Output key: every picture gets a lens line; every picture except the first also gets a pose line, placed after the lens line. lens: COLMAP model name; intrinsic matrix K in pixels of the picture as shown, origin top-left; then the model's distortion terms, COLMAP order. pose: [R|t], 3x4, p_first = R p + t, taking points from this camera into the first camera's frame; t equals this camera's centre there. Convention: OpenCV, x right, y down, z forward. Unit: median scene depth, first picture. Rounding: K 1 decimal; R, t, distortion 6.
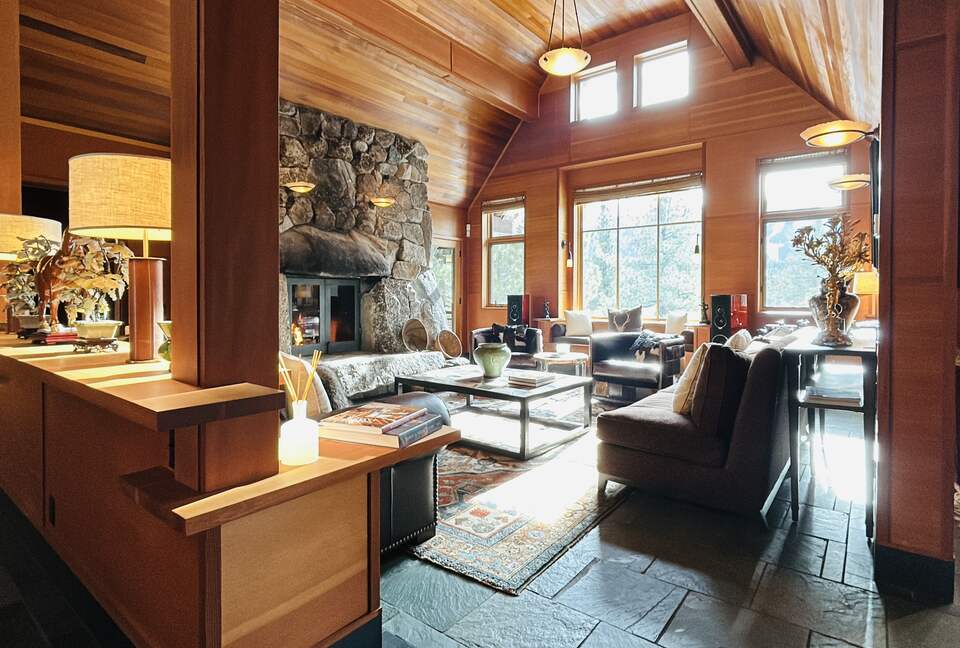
lens RADIAL K [[502.6, 0, 479.9], [0, 502.6, 302.1], [0, 0, 1]] dist [-0.000369, -0.000046]
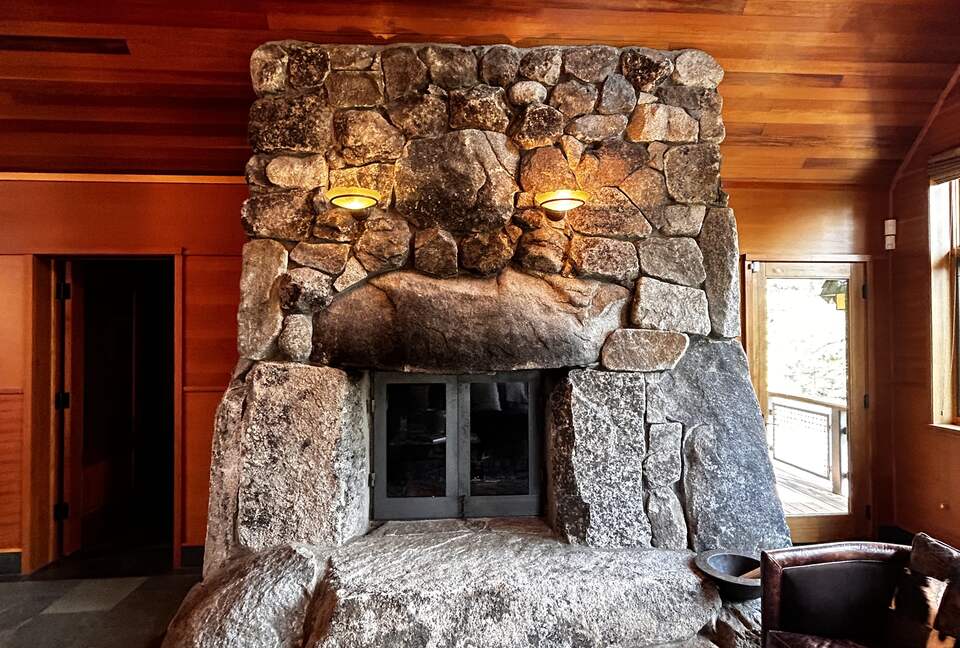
lens RADIAL K [[501.6, 0, 480.0], [0, 501.6, 324.0], [0, 0, 1]] dist [0.000373, 0.000026]
pose [[0.670576, -0.009547, -0.741780, 0.084751], [-0.003650, 0.999863, -0.016168, -0.082735], [0.741832, 0.013549, 0.670449, 0.652934]]
